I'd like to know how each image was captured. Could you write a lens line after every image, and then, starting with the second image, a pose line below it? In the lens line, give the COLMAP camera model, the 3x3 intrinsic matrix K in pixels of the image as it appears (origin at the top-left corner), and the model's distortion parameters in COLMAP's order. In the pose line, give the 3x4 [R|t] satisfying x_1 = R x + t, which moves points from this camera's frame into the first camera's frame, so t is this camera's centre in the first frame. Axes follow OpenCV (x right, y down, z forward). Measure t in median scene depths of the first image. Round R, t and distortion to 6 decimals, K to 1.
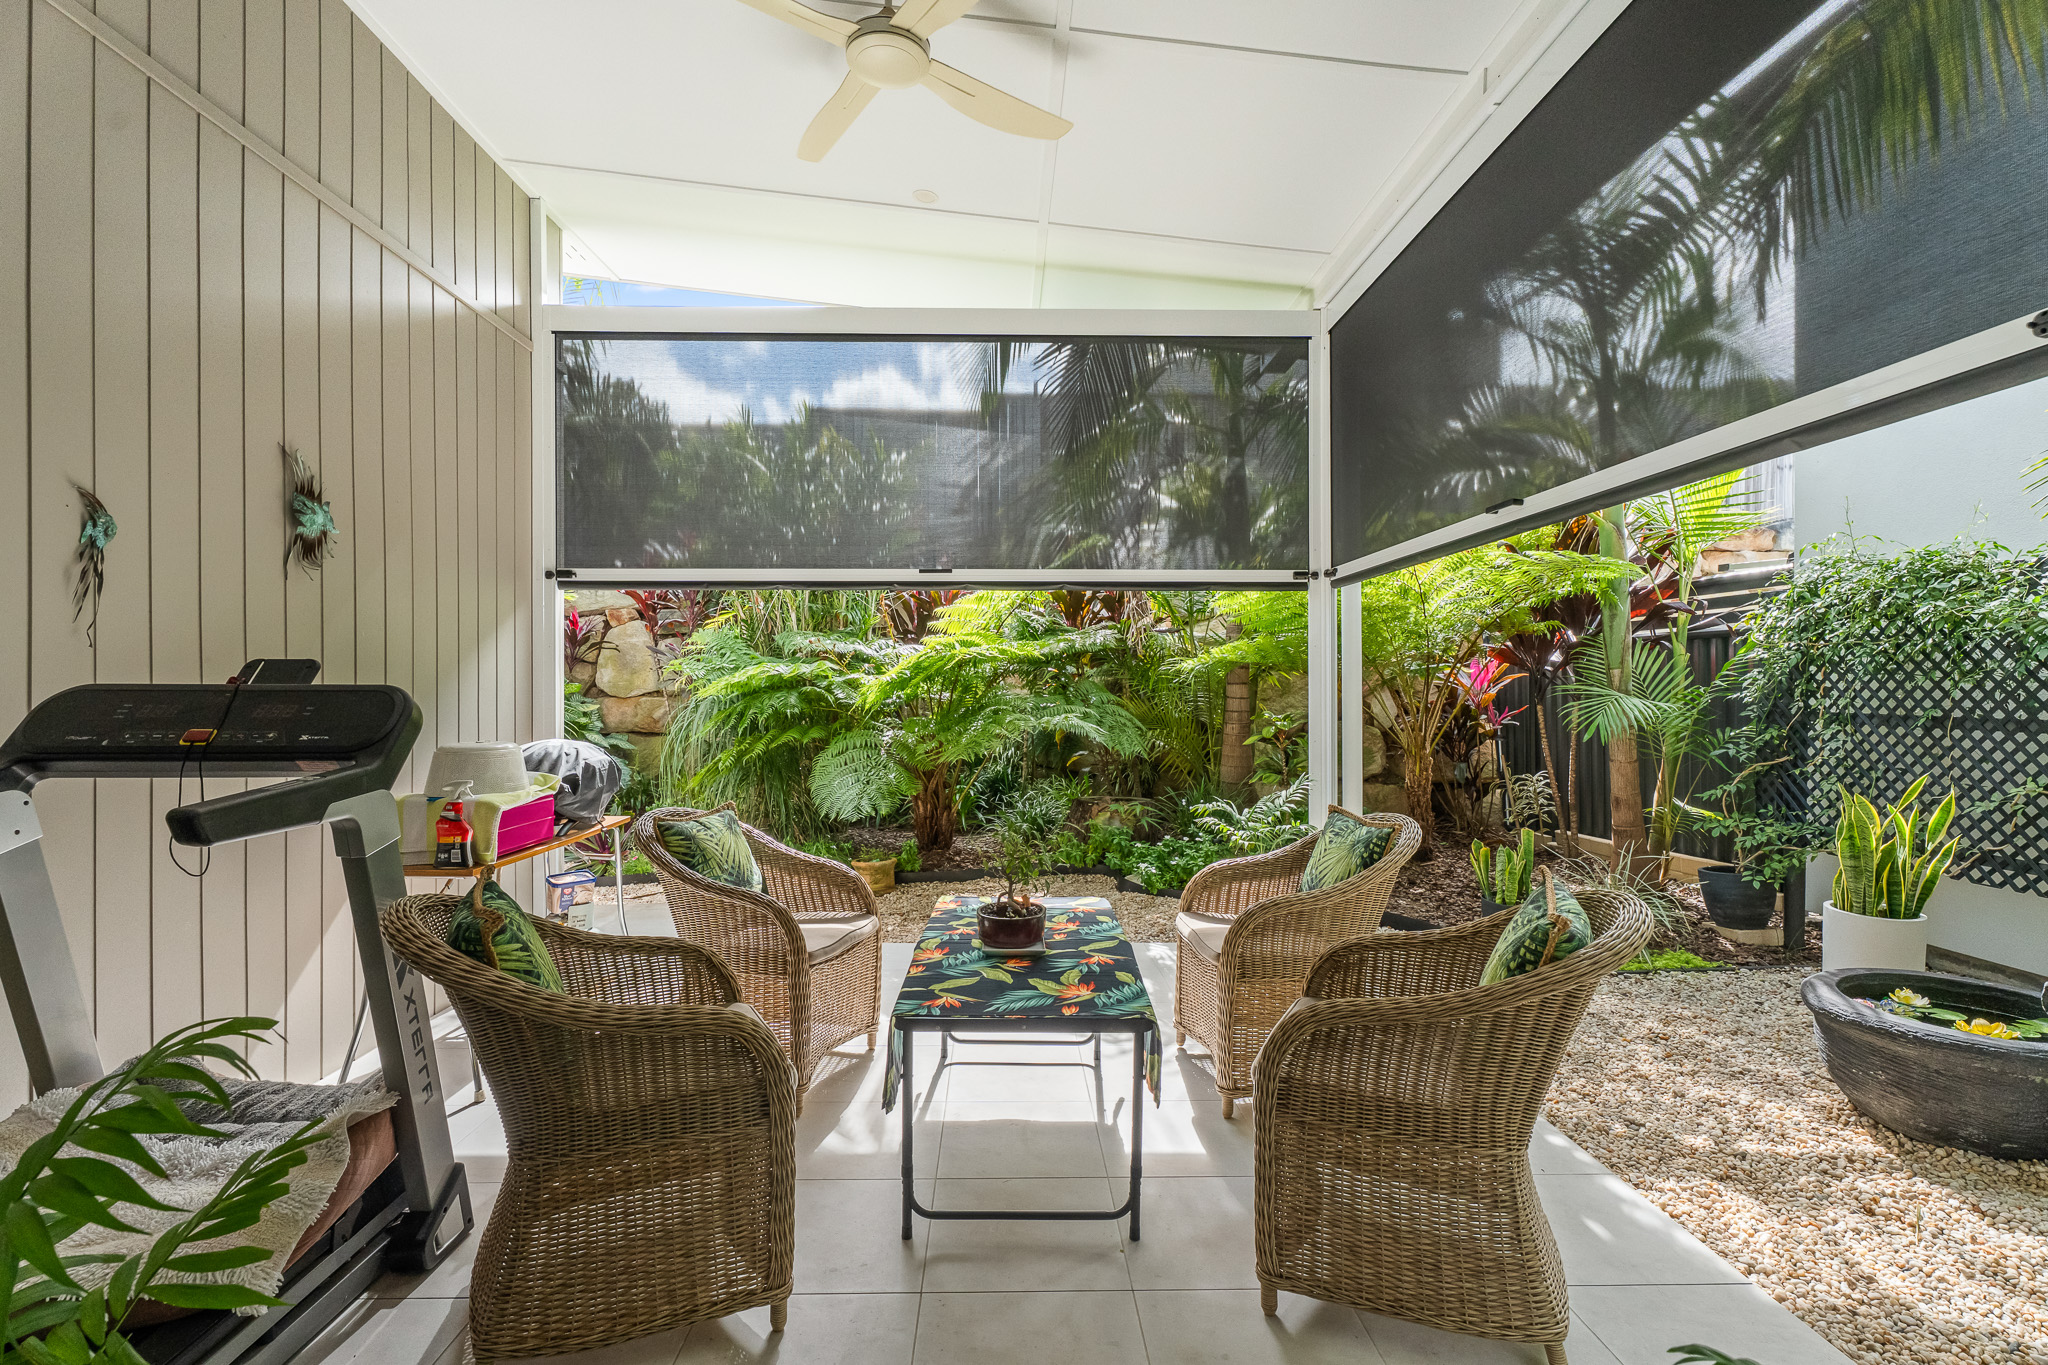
lens RADIAL K [[928.4, 0, 1007.1], [0, 928.4, 692.6], [0, 0, 1]] dist [0.002237, -0.002892]
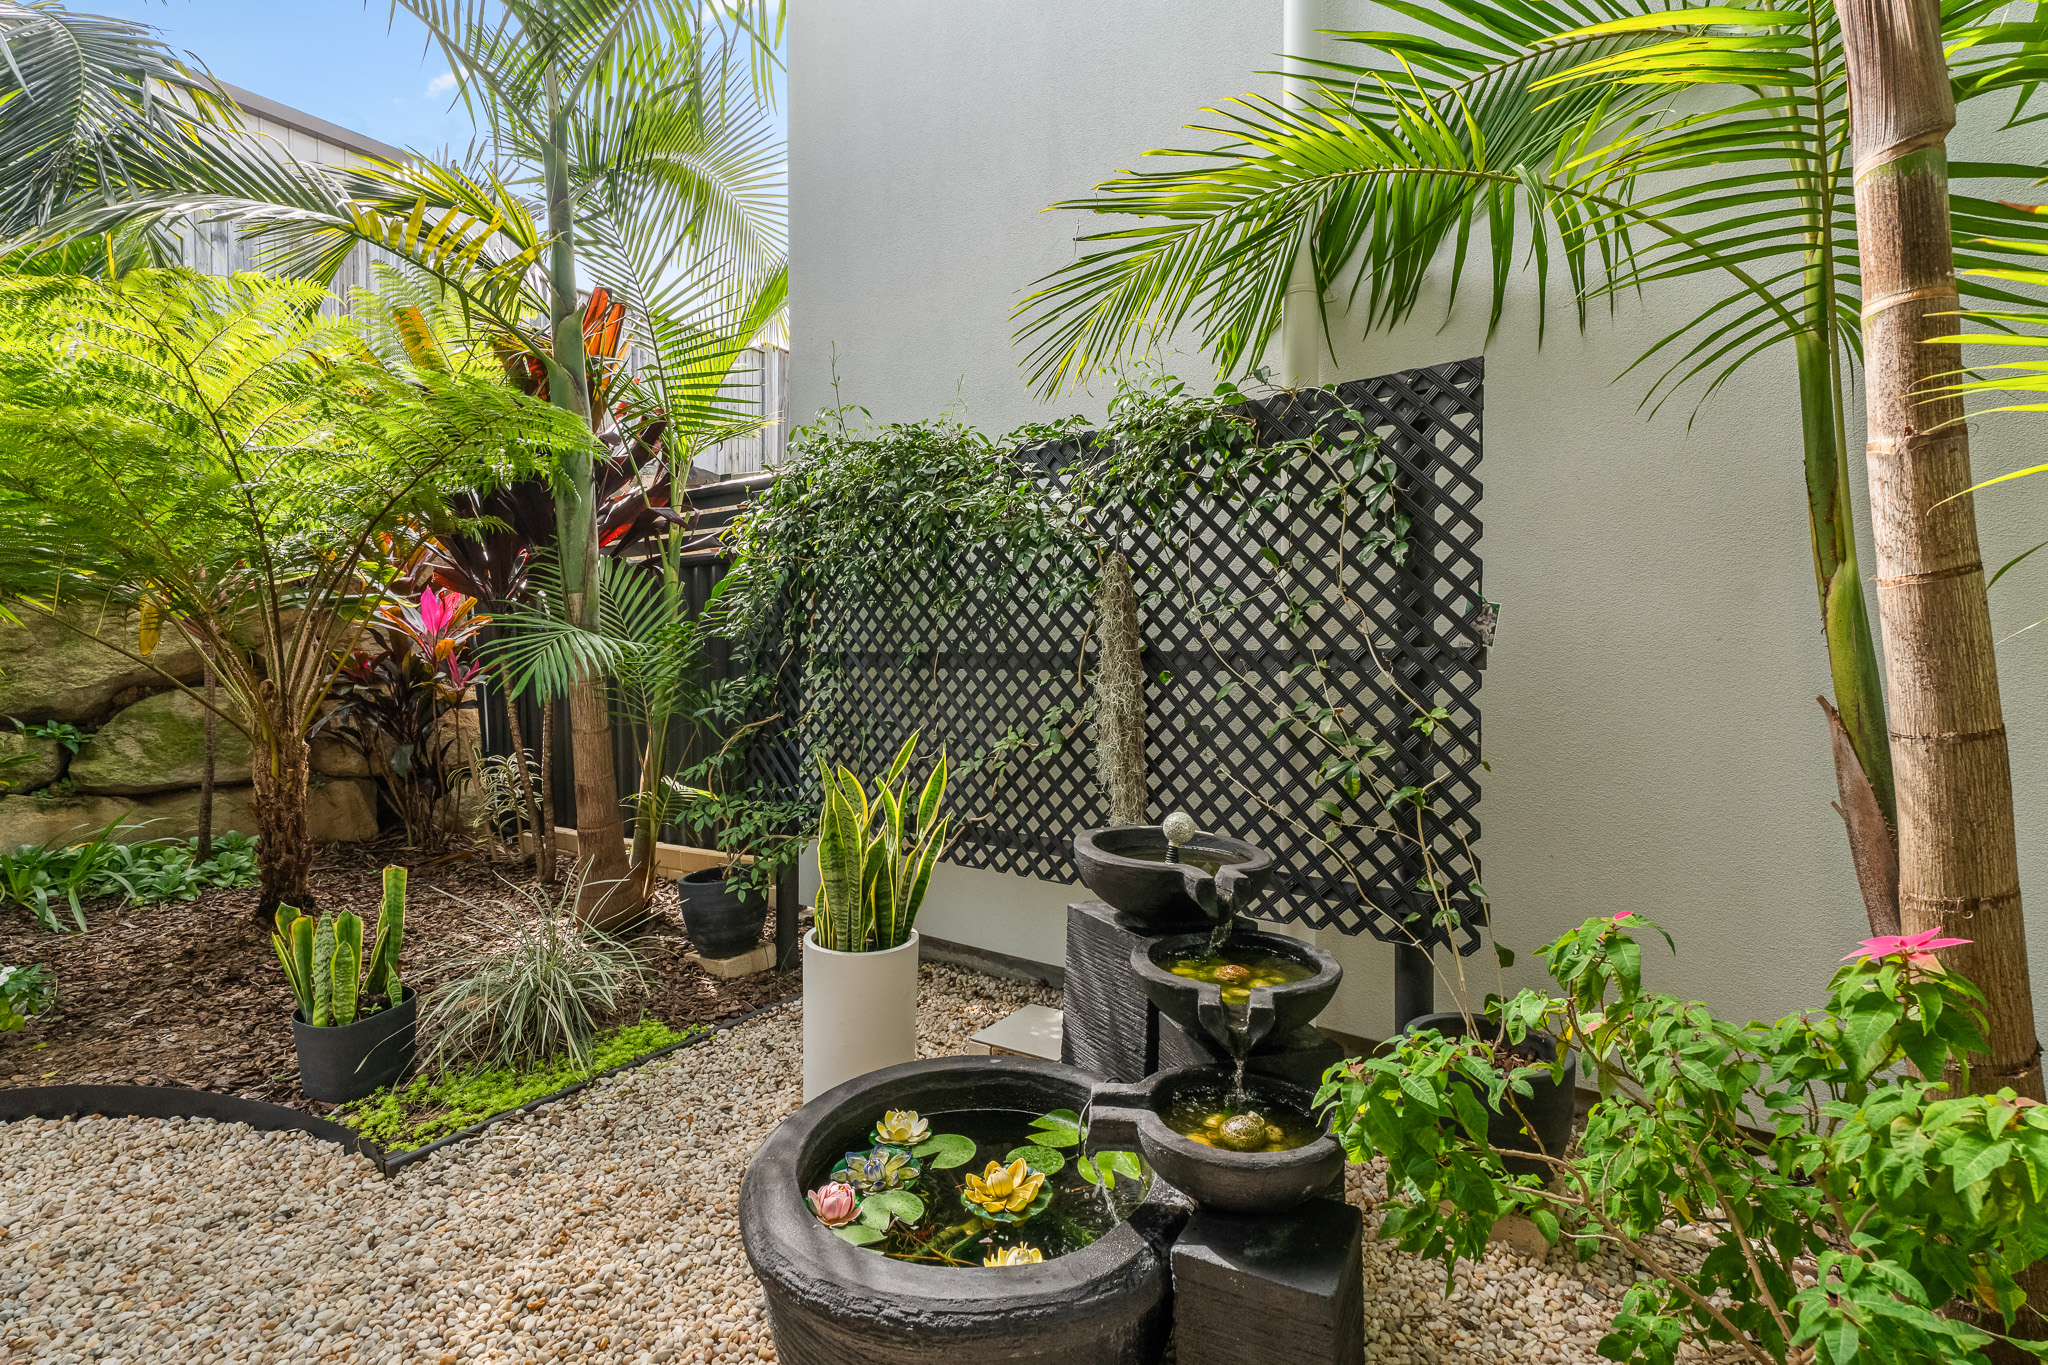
lens RADIAL K [[928.4, 0, 1018.2], [0, 928.4, 676.2], [0, 0, 1]] dist [0.002237, -0.002892]
pose [[0.617762, -0.012055, 0.786273, 0.424514], [0.002339, 0.999906, 0.013492, 0.033453], [-0.786362, -0.006496, 0.617732, 0.441226]]
